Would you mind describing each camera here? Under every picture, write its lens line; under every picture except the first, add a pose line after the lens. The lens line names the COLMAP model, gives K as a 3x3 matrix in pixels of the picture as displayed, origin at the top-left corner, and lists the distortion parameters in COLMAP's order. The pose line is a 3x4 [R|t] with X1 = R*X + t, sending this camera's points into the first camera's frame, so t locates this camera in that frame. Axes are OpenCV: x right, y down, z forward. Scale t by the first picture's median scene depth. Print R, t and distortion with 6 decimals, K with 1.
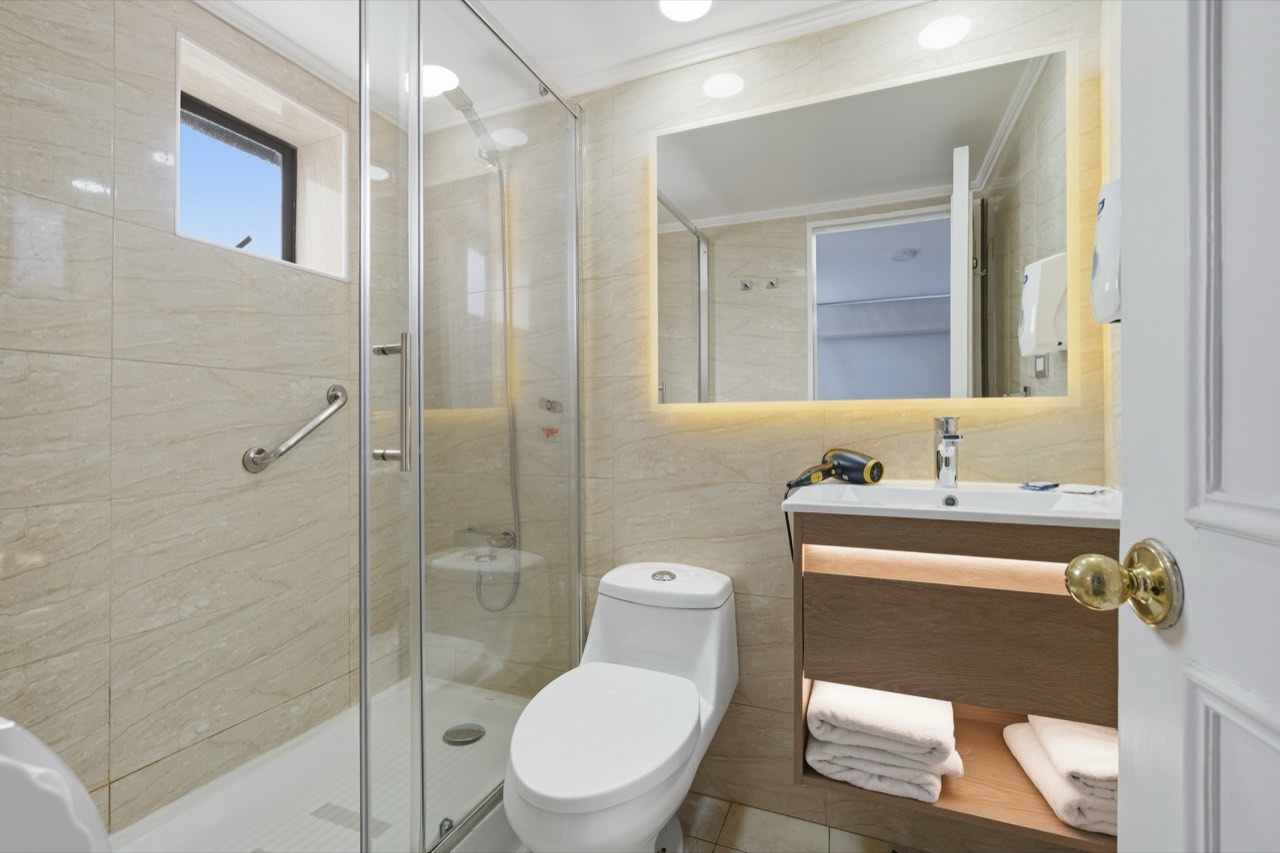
lens RADIAL K [[569.7, 0, 642.6], [0, 569.7, 427.4], [0, 0, 1]] dist [0.002686, 0.000372]
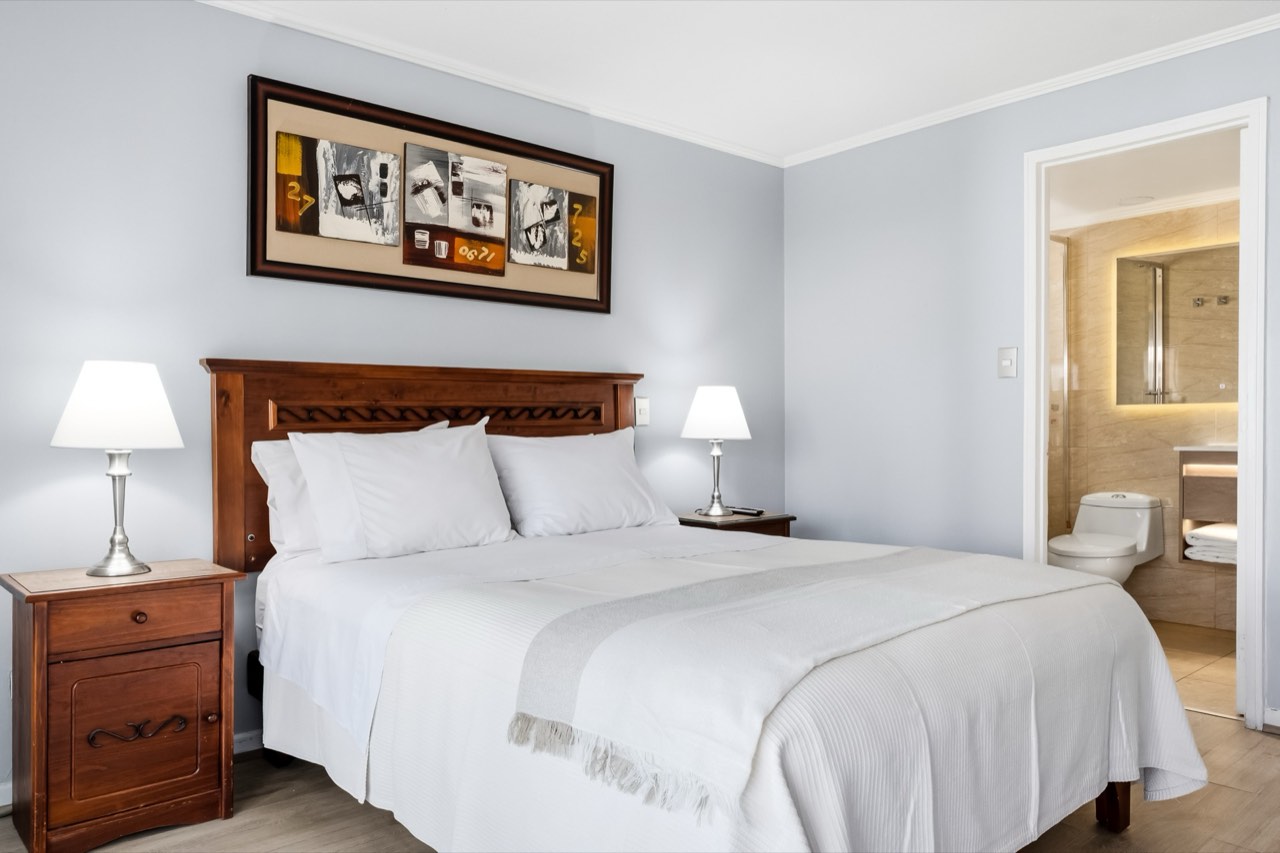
lens RADIAL K [[901.3, 0, 632.3], [0, 901.3, 431.4], [0, 0, 1]] dist [0.003421, -0.004115]
pose [[0.893351, 0.001577, -0.449357, -0.056986], [0.000954, 0.999985, 0.005406, 0.024631], [0.449358, -0.005258, 0.893336, -2.233089]]
